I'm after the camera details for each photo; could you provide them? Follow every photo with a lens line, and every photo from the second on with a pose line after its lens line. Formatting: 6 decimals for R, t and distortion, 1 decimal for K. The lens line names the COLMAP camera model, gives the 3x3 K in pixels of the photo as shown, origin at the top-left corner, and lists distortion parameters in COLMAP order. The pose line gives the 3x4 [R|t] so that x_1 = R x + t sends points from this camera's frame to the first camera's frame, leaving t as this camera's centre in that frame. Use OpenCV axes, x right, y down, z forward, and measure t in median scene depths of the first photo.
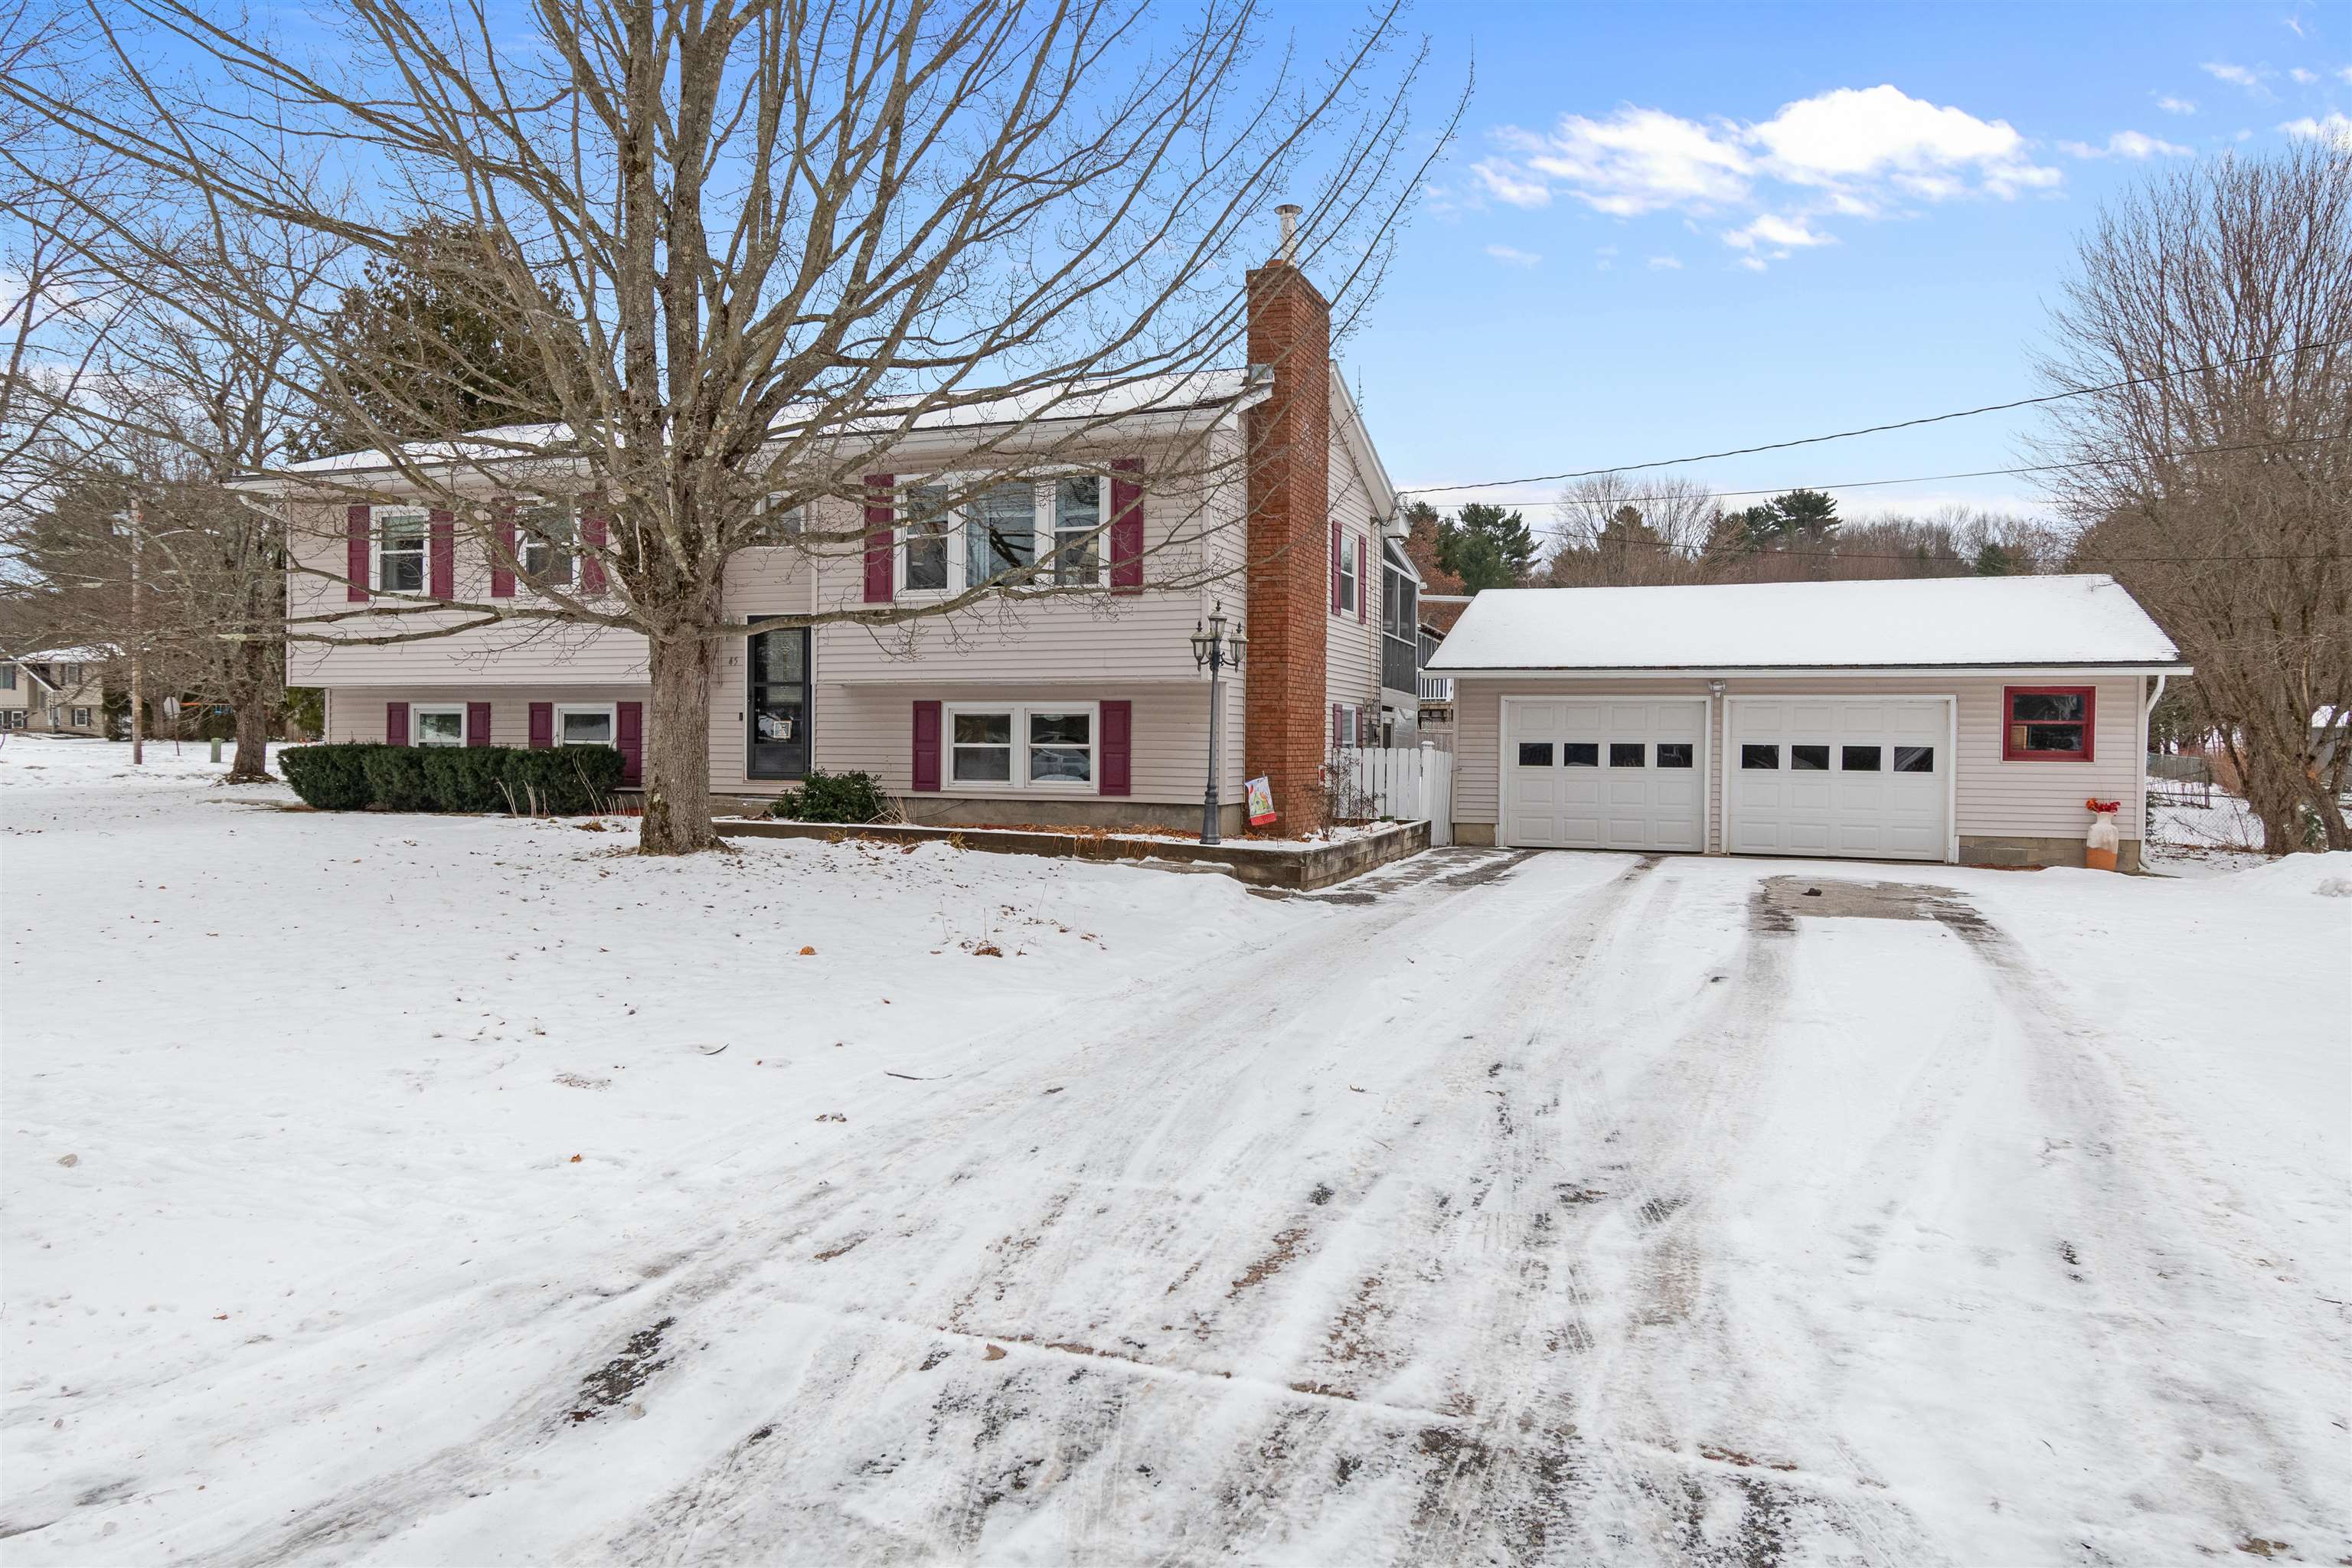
lens RADIAL K [[1515.7, 0, 1213.5], [0, 1515.7, 774.8], [0, 0, 1]] dist [0.012810, -0.003568]
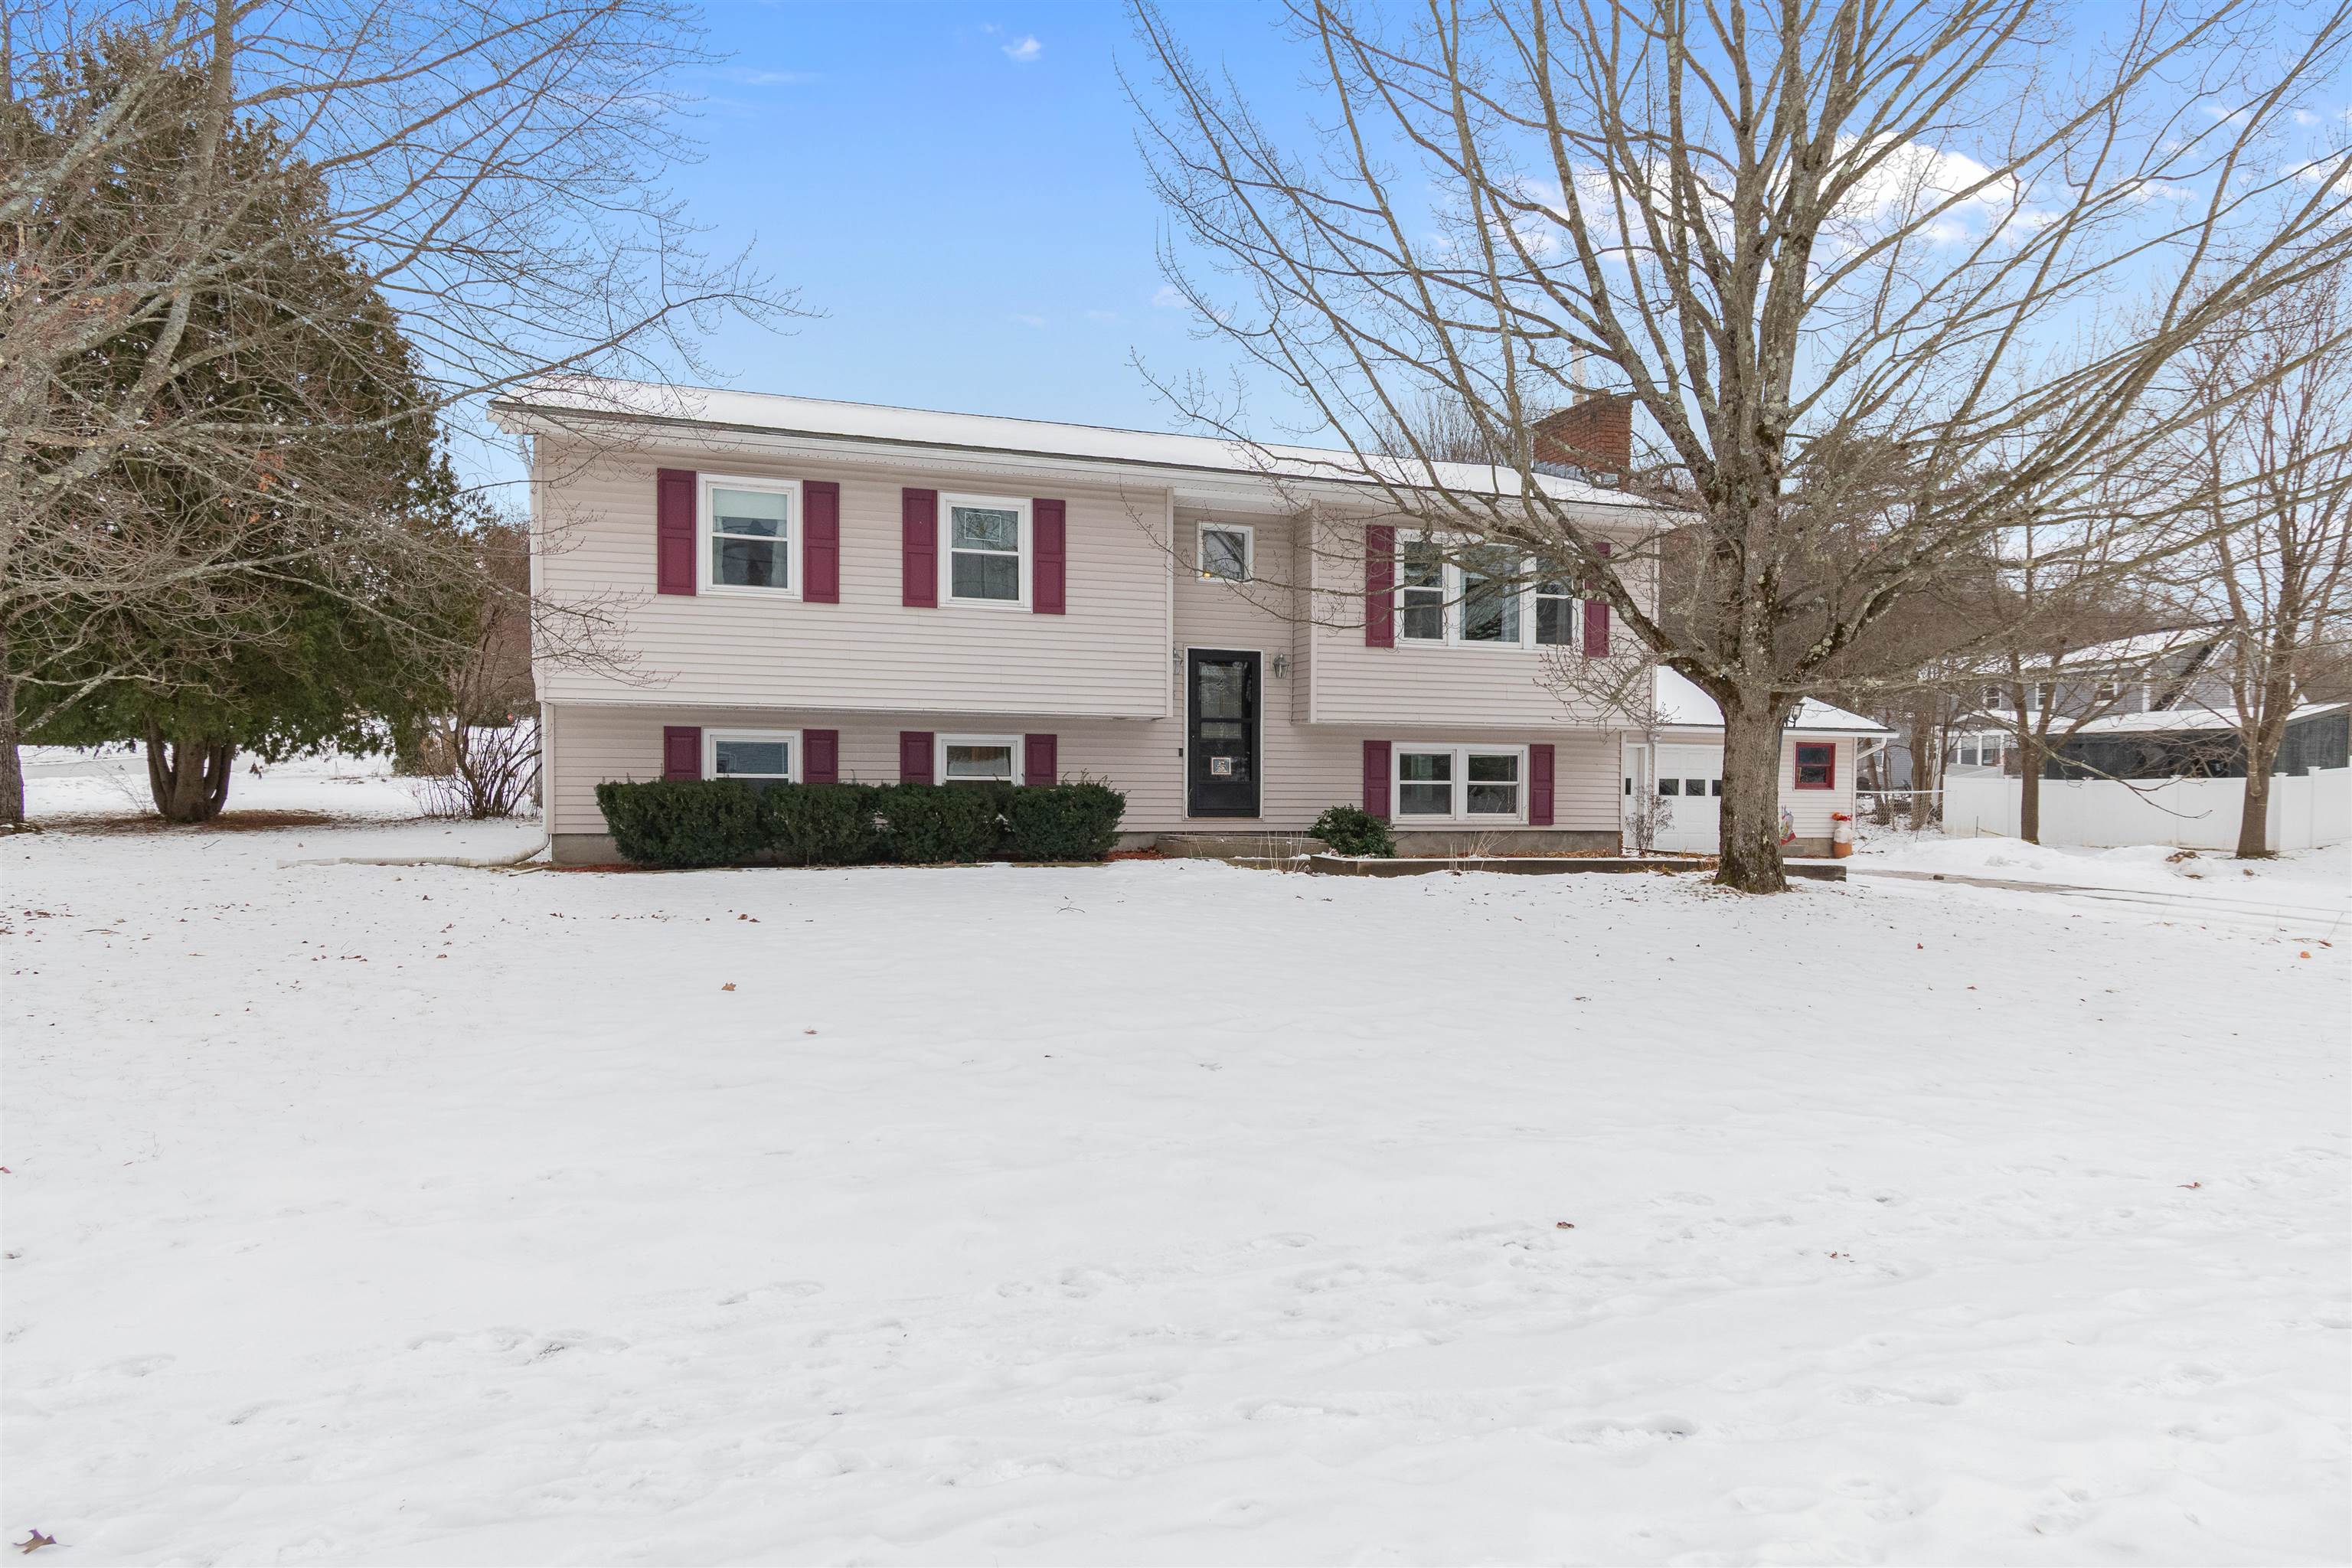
lens RADIAL K [[1310.2, 0, 1182.7], [0, 1310.2, 791.9], [0, 0, 1]] dist [-0.000693, -0.002753]
pose [[0.784632, -0.006816, 0.619925, -0.905613], [0.007384, 0.999971, 0.001648, -0.015707], [-0.619918, 0.003285, 0.784659, 0.372845]]
